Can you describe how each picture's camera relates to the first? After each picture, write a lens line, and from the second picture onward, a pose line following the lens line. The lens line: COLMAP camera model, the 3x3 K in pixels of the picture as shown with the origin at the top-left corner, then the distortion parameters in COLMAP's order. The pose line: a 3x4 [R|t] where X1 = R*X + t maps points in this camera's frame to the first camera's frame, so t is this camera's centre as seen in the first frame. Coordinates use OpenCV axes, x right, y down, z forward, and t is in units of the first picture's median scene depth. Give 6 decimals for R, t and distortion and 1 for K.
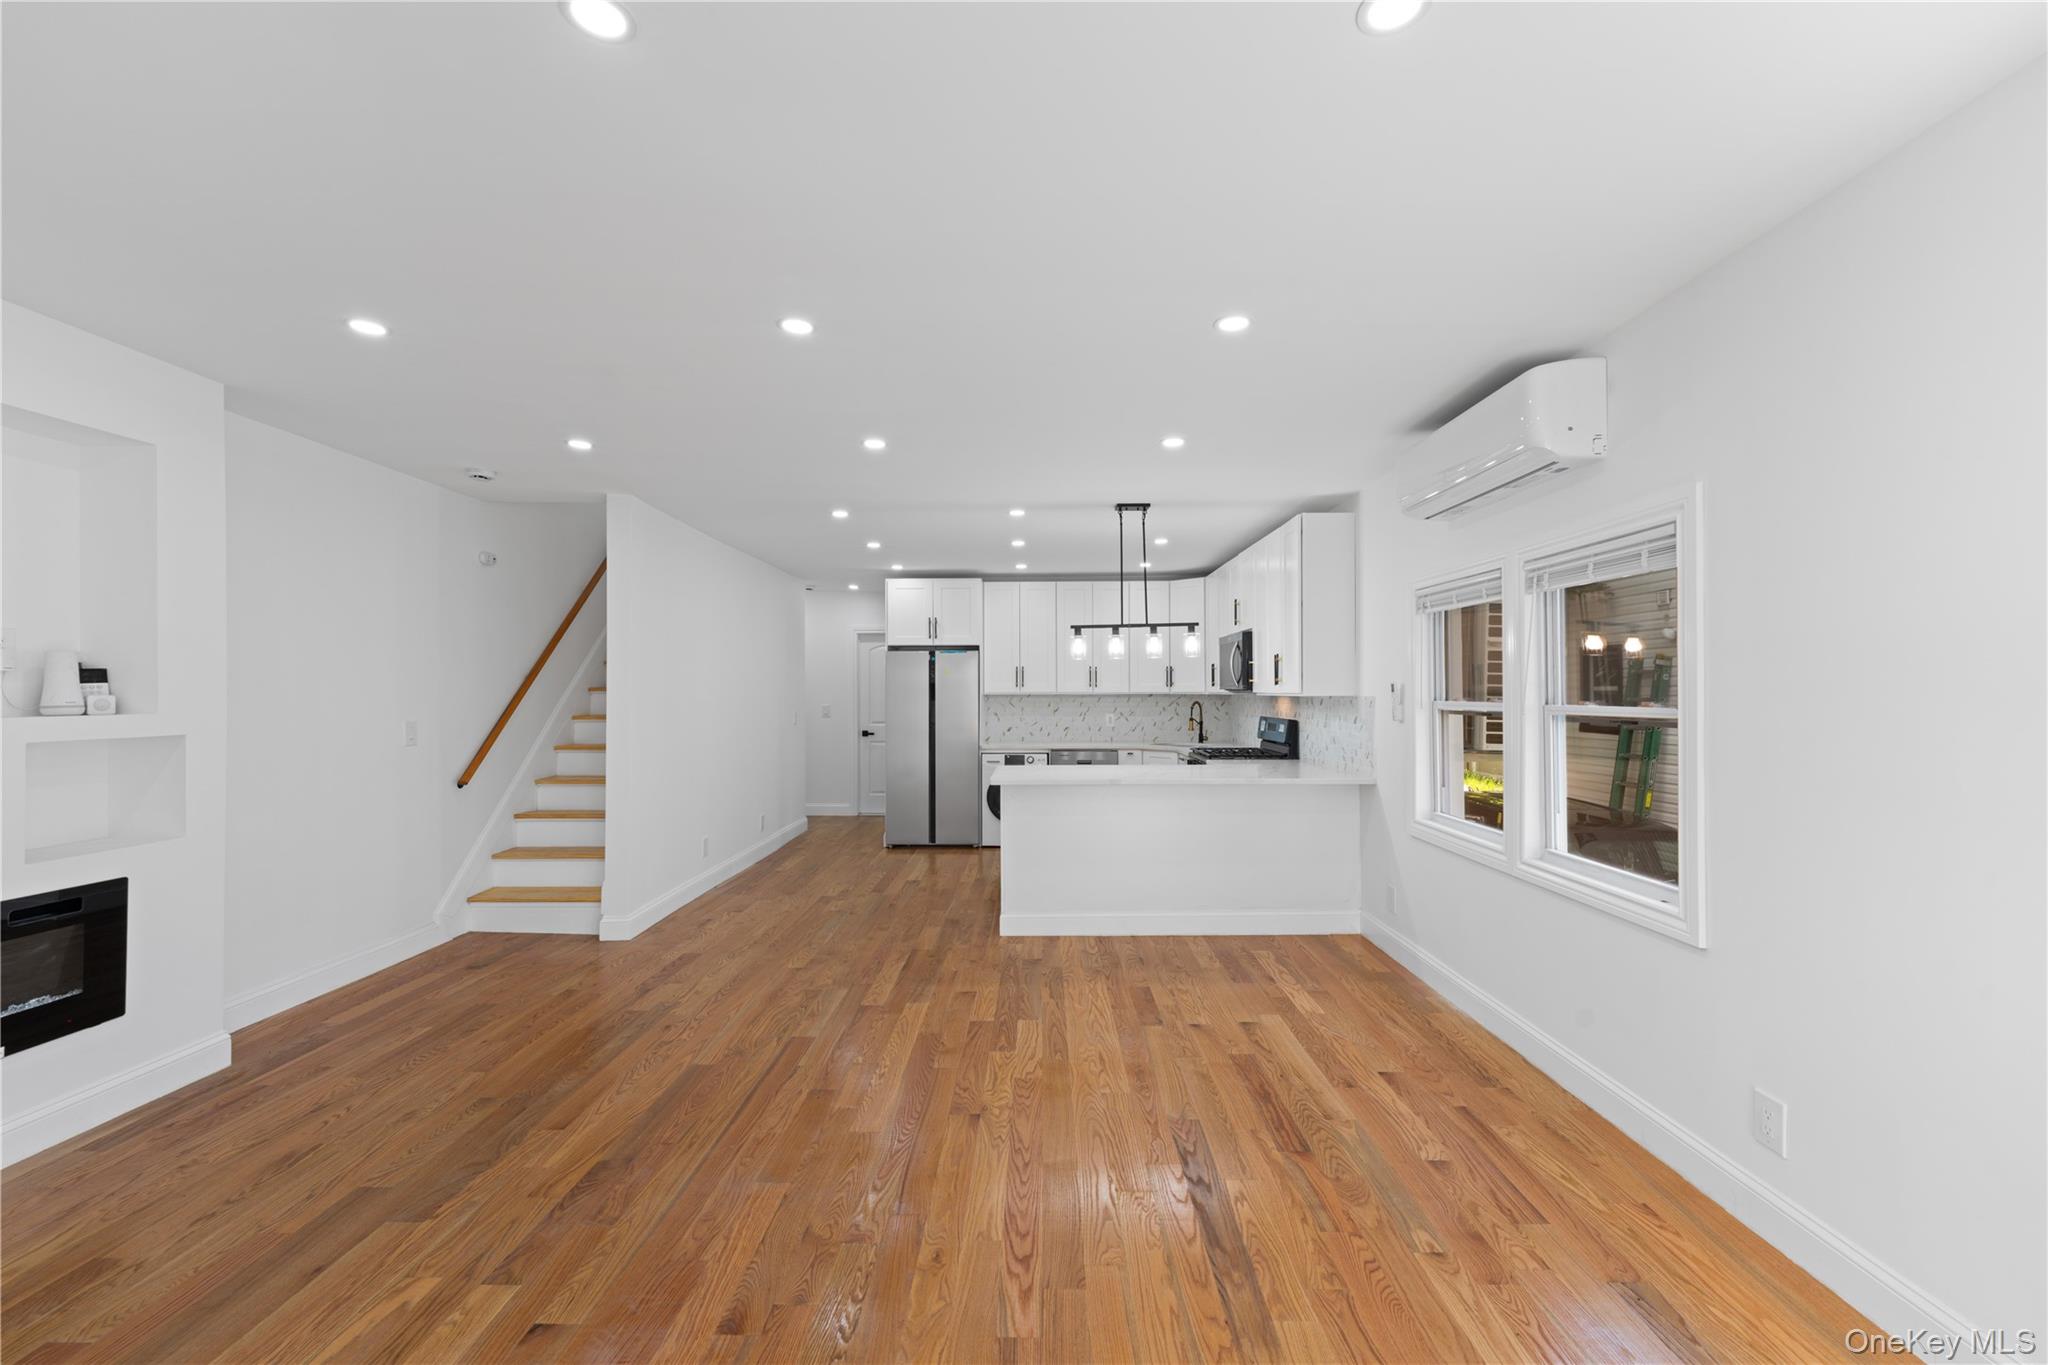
lens RADIAL K [[835.3, 0, 1023.9], [0, 835.3, 683.7], [0, 0, 1]] dist [-0.004293, -0.000579]
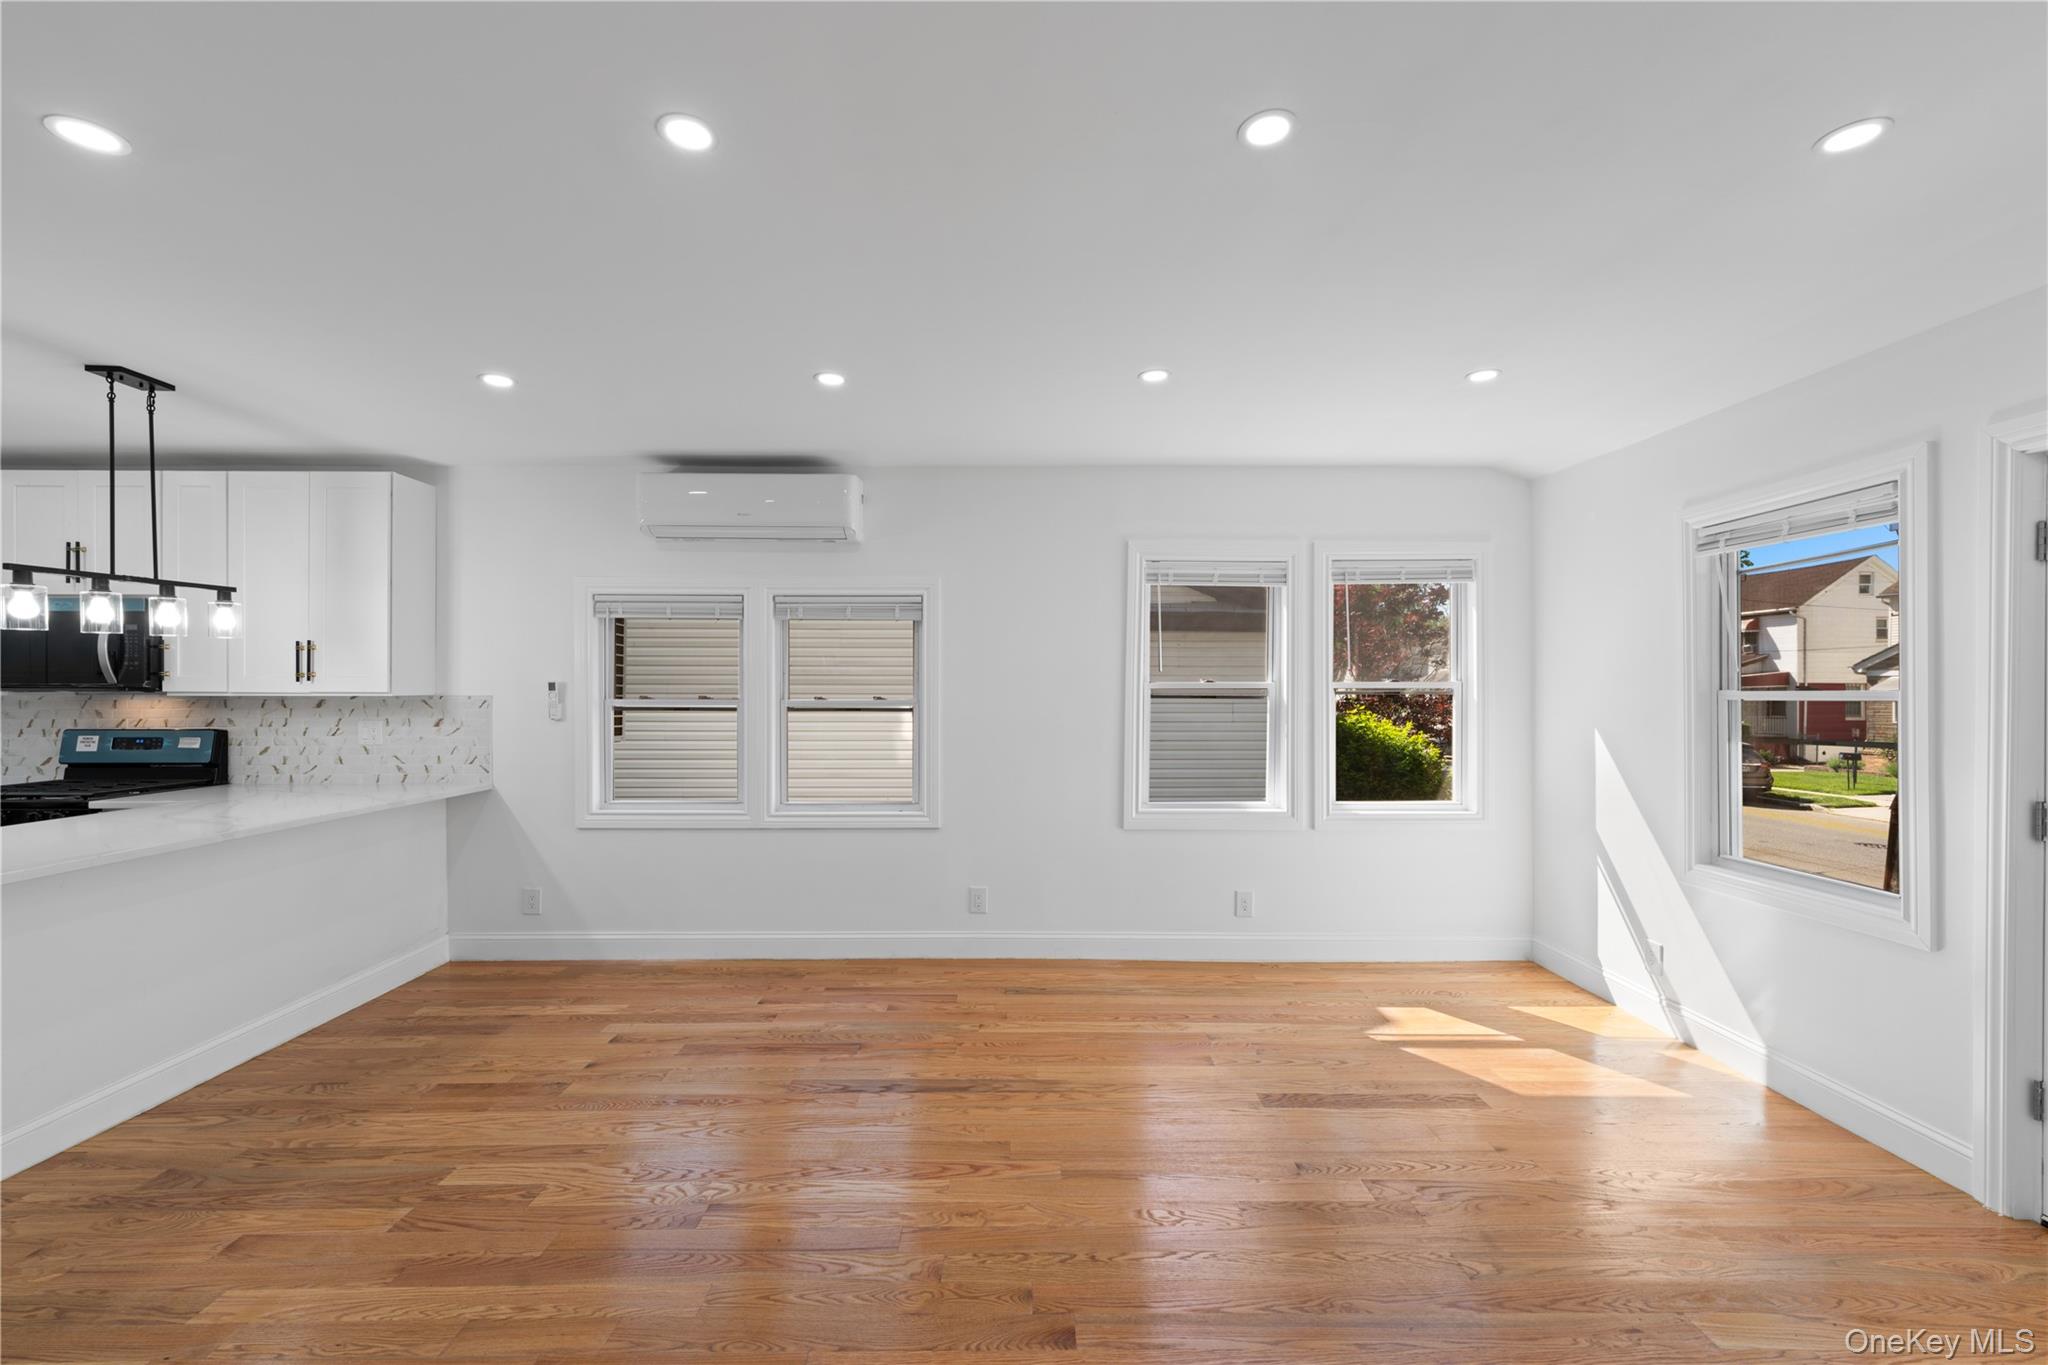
lens RADIAL K [[835.3, 0, 1021.2], [0, 835.3, 688.0], [0, 0, 1]] dist [-0.004293, -0.000579]
pose [[-0.024774, 0.000099, 0.999693, -0.402178], [-0.010457, 0.999945, -0.000358, 0.000767], [-0.999638, -0.010463, -0.024772, 0.326484]]
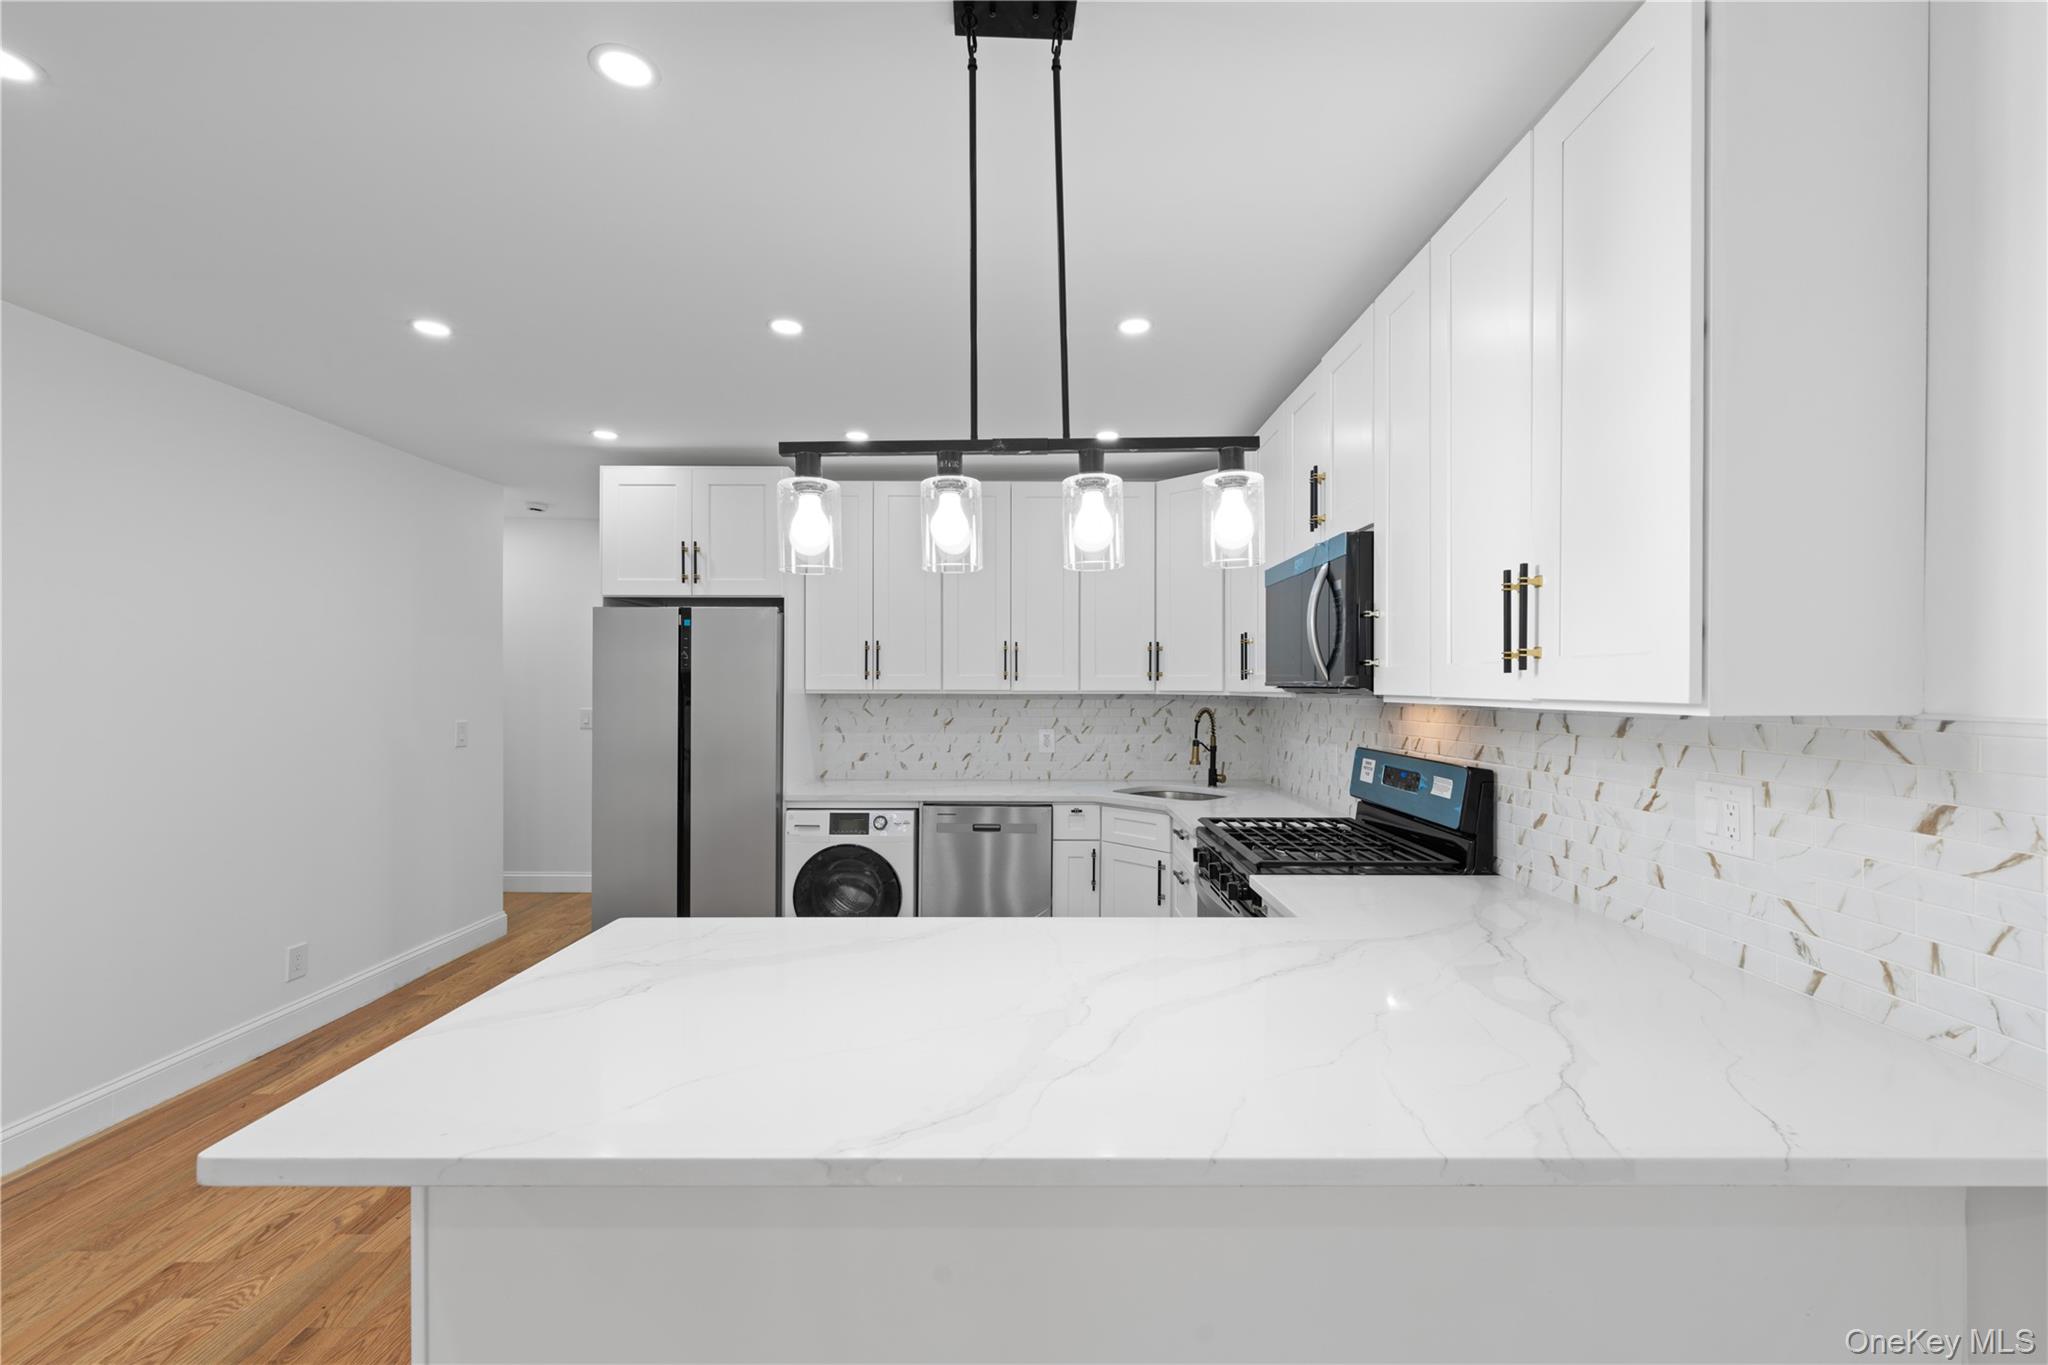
lens RADIAL K [[835.3, 0, 1027.8], [0, 835.3, 691.6], [0, 0, 1]] dist [-0.004293, -0.000579]
pose [[0.999810, 0.004838, 0.018898, 0.110498], [-0.005108, 0.999885, 0.014265, 0.004539], [-0.018827, -0.014359, 0.999720, 0.620921]]
